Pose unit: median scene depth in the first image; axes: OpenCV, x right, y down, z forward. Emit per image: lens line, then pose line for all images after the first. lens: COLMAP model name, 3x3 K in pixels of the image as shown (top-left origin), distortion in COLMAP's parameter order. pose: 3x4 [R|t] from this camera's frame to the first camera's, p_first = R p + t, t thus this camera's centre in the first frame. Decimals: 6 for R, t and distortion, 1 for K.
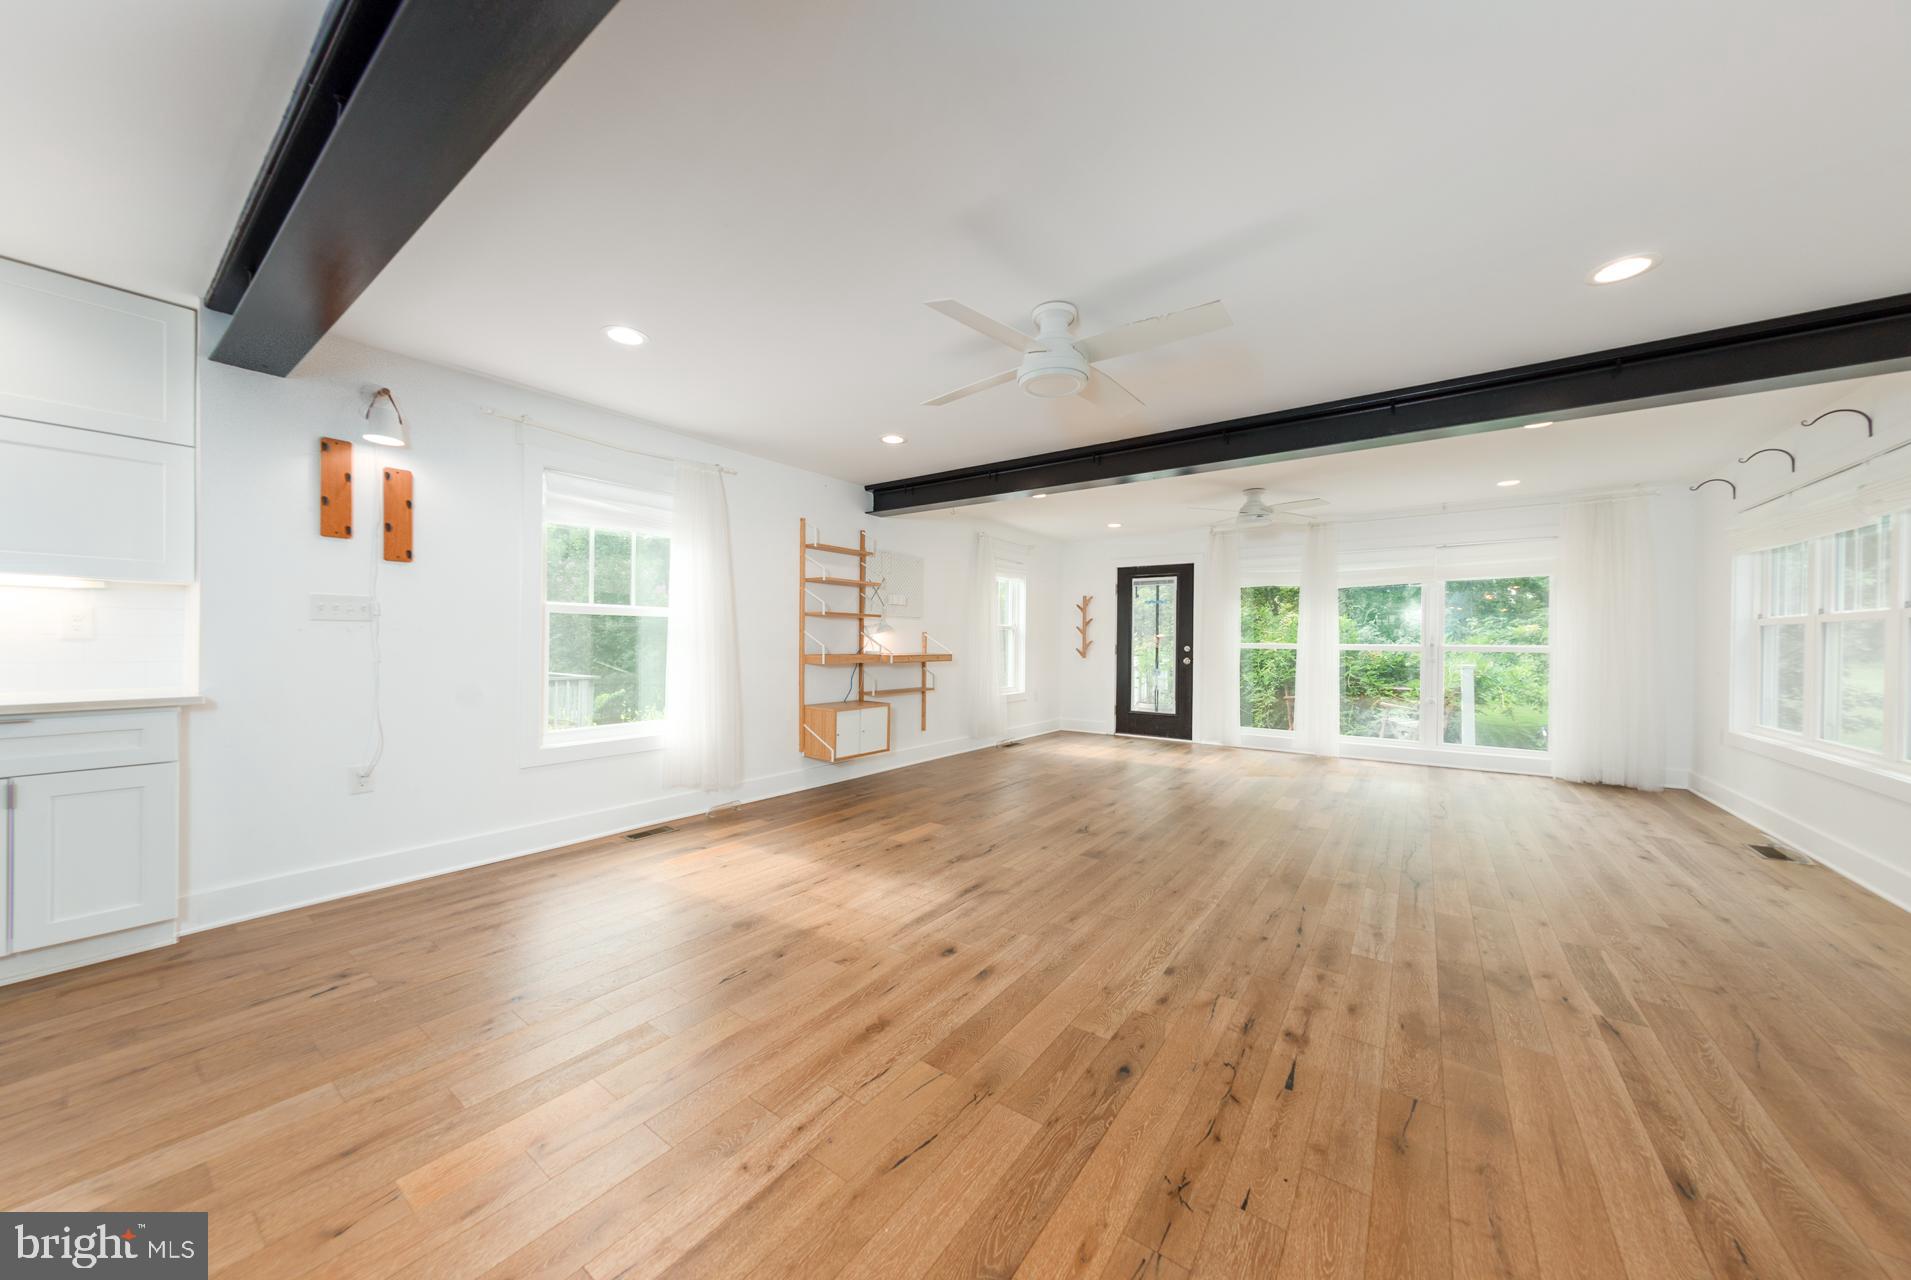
lens RADIAL K [[647.7, 0, 954.1], [0, 647.7, 644.0], [0, 0, 1]] dist [0.000293, 0.000028]
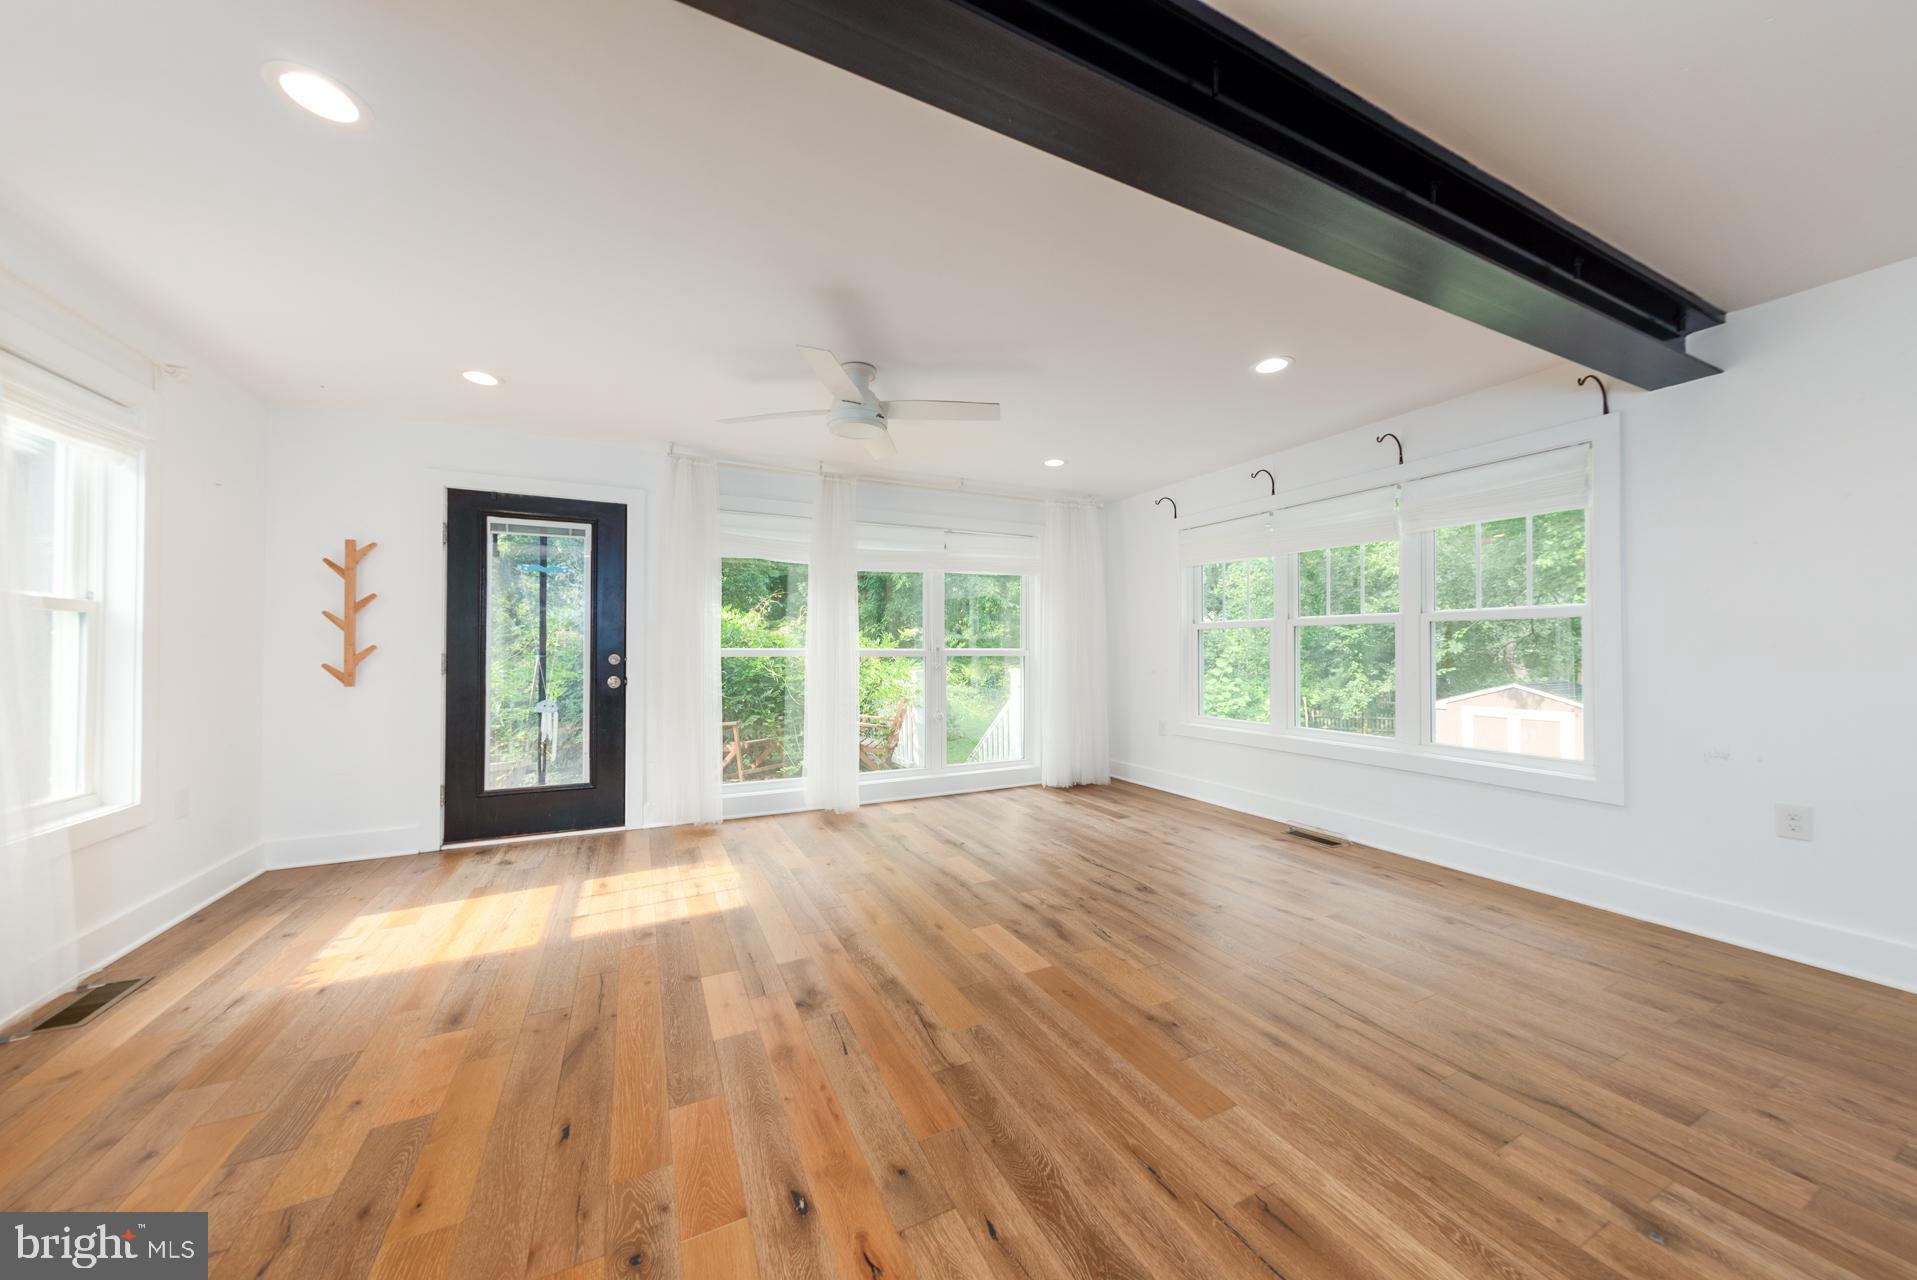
lens RADIAL K [[649.8, 0, 957.1], [0, 649.8, 644.0], [0, 0, 1]] dist [0.000293, 0.000028]
pose [[0.468071, -0.001654, 0.883689, 0.012023], [0.008471, 0.999961, -0.002615, -0.001797], [-0.883650, 0.008710, 0.468067, 0.480784]]
